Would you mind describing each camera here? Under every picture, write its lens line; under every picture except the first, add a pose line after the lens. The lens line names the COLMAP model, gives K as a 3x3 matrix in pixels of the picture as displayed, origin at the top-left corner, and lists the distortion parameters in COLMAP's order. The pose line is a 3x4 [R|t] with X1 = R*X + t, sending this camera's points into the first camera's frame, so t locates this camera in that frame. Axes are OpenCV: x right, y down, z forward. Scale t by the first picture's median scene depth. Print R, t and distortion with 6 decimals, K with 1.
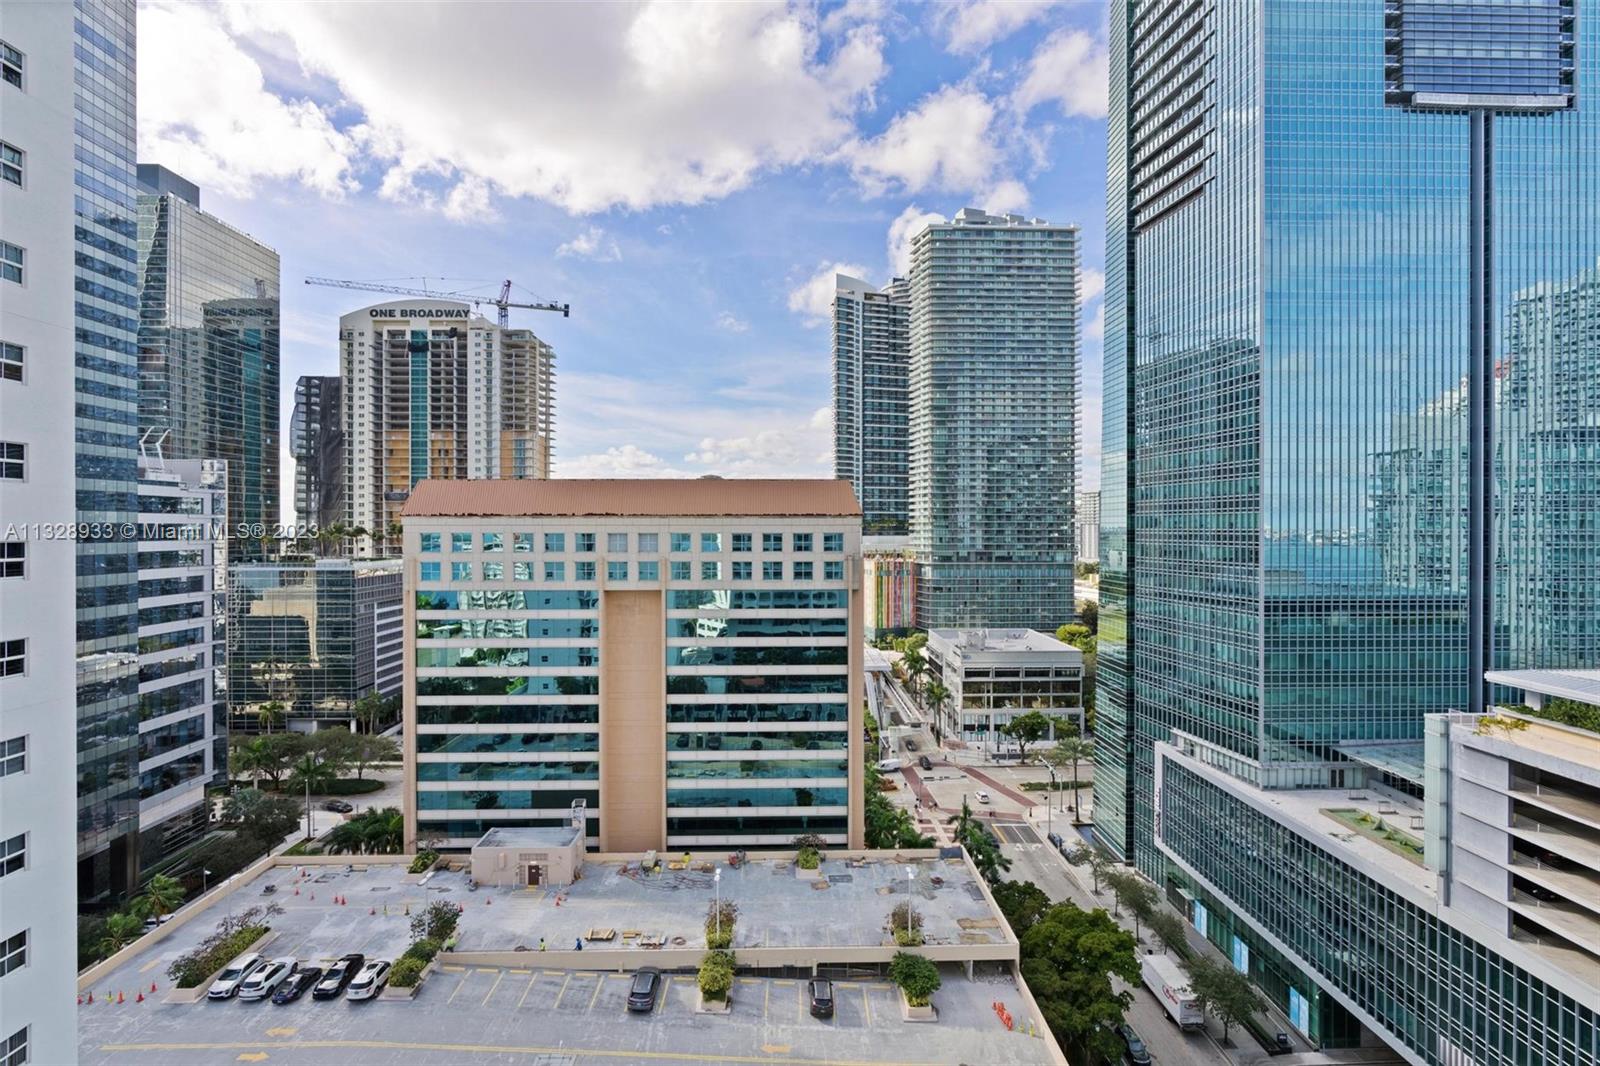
lens RADIAL K [[756.4, 0, 800.4], [0, 756.4, 524.4], [0, 0, 1]] dist [0.016411, -0.000553]
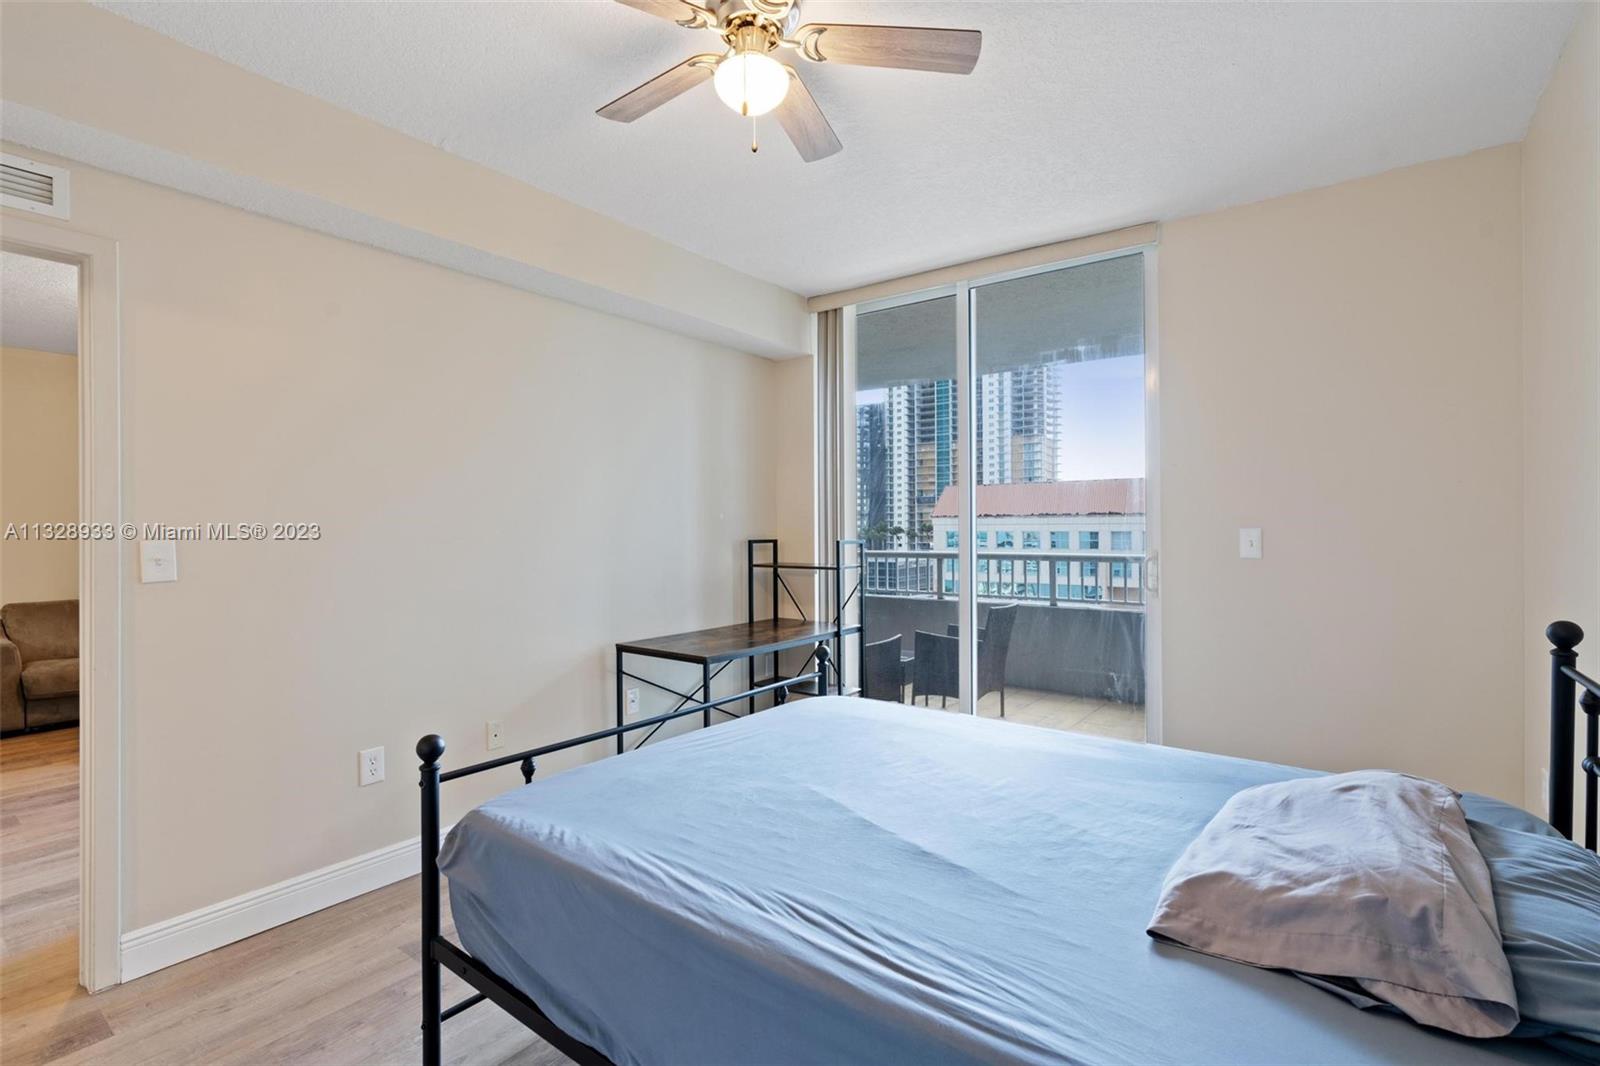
lens RADIAL K [[756.4, 0, 797.1], [0, 756.4, 527.7], [0, 0, 1]] dist [0.016411, -0.000553]
pose [[0.794570, -0.002790, -0.607166, 0.016215], [0.006604, 0.999970, 0.004047, -0.000239], [0.607137, -0.007226, 0.794565, -0.041721]]
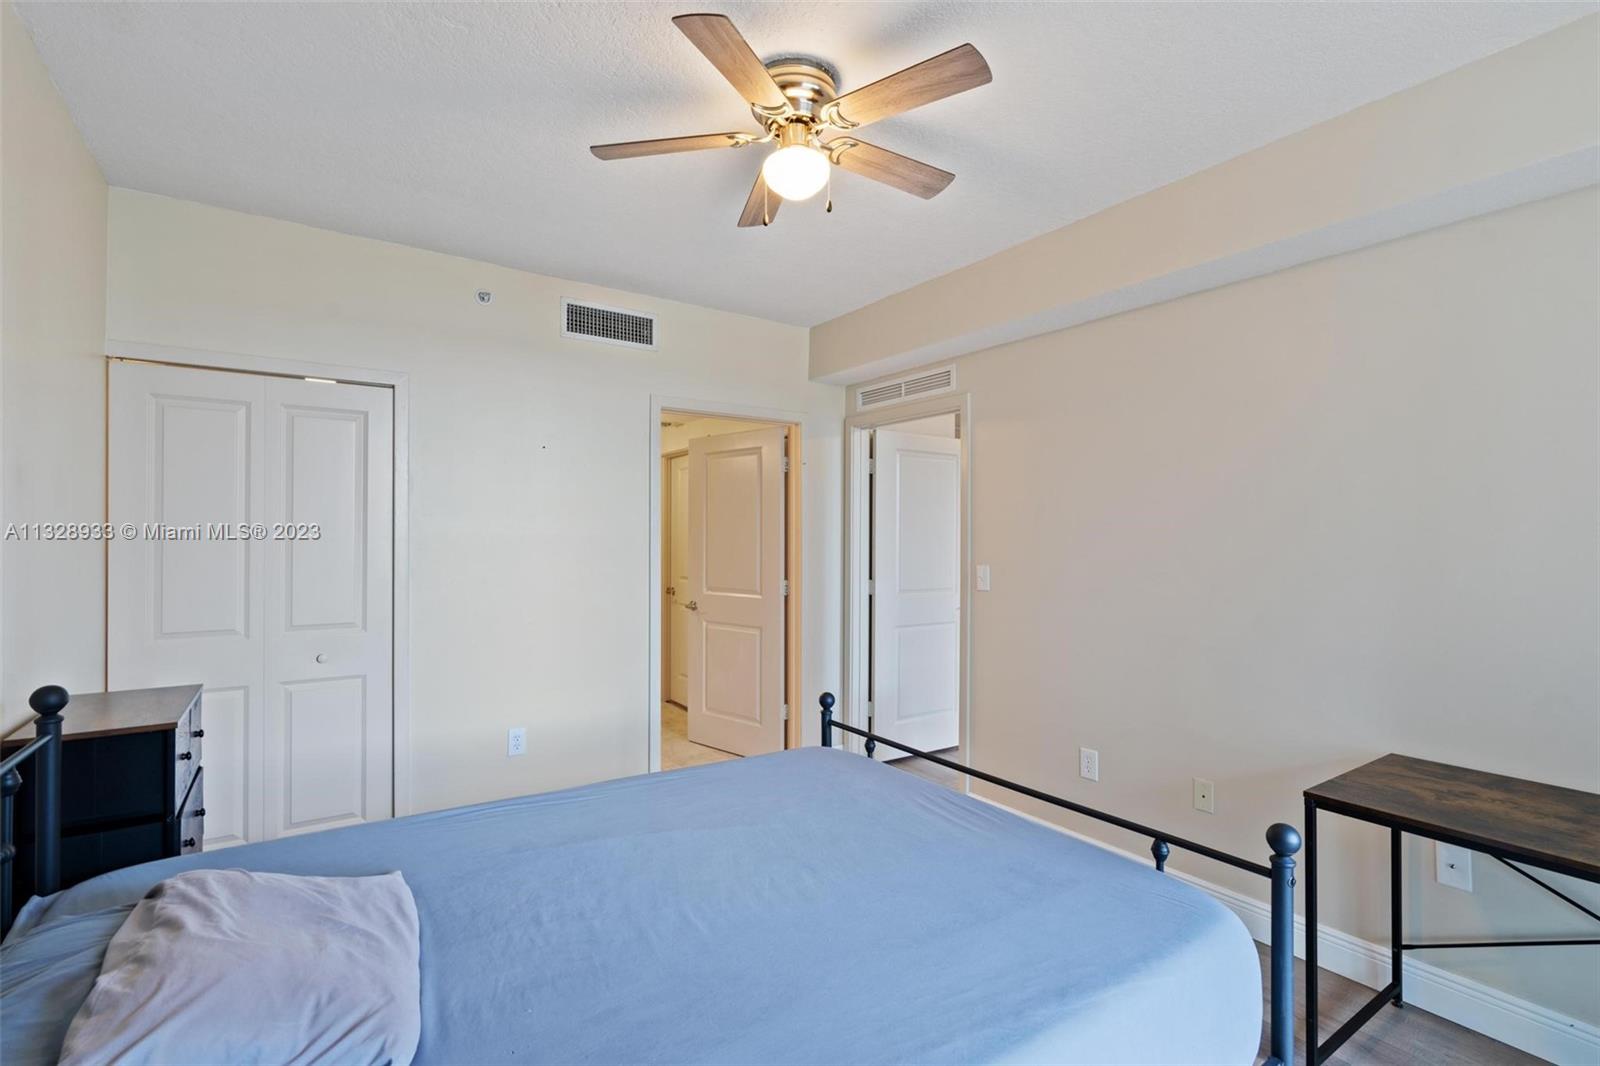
lens RADIAL K [[756.4, 0, 799.0], [0, 756.4, 537.8], [0, 0, 1]] dist [0.016411, -0.000553]
pose [[-0.844211, 0.001486, -0.536009, -0.009828], [0.005848, 0.999962, -0.006438, -0.015228], [0.535979, -0.008570, -0.844188, 0.568831]]
